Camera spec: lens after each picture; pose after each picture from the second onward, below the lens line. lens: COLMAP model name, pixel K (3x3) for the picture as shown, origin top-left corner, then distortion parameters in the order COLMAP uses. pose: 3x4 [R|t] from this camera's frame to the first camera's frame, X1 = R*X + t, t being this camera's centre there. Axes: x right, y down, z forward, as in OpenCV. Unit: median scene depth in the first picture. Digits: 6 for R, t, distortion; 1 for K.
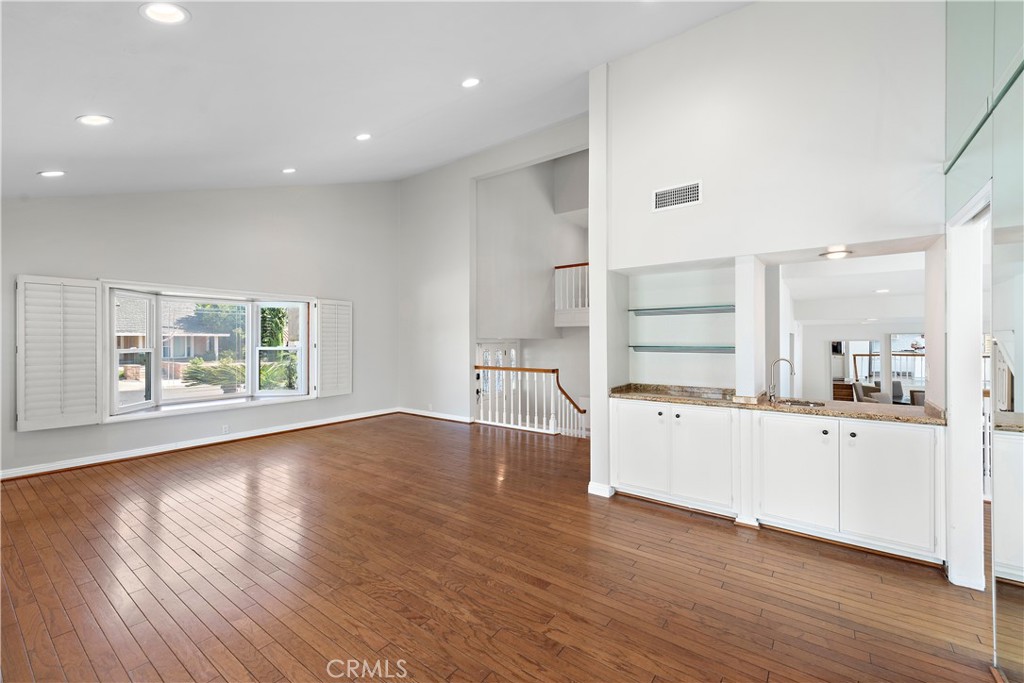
lens RADIAL K [[425.3, 0, 511.7], [0, 425.3, 339.0], [0, 0, 1]] dist [0.003352, 0.000150]
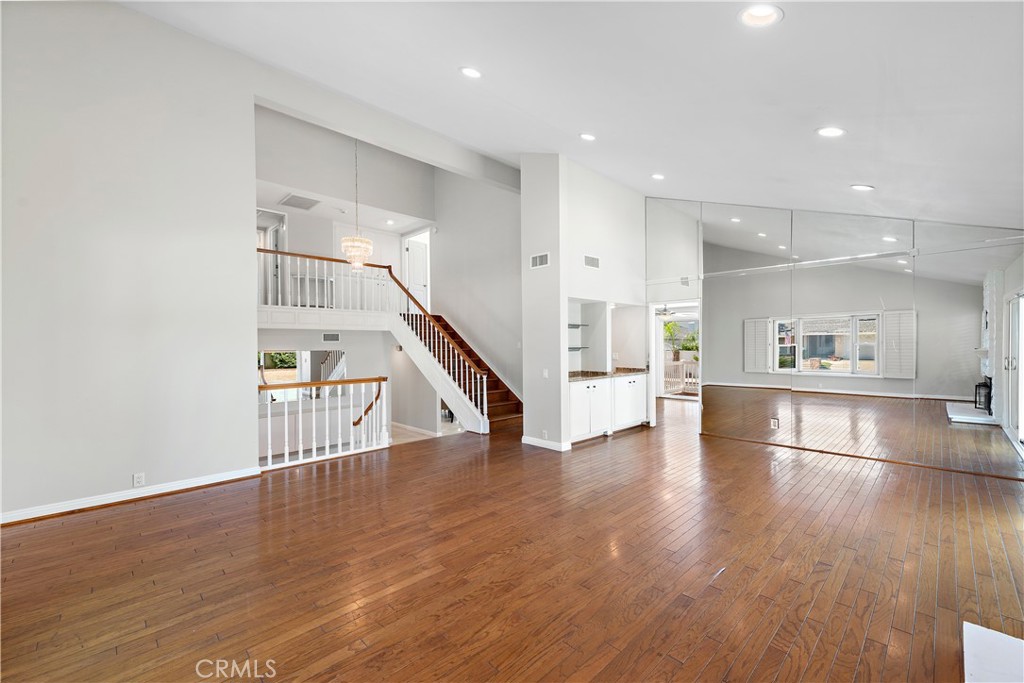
lens RADIAL K [[425.3, 0, 512.0], [0, 425.3, 345.4], [0, 0, 1]] dist [0.003352, 0.000150]
pose [[0.143696, -0.000111, 0.989622, -1.198810], [0.006268, 0.999980, -0.000798, 0.008334], [-0.989602, 0.006318, 0.143693, 0.923626]]
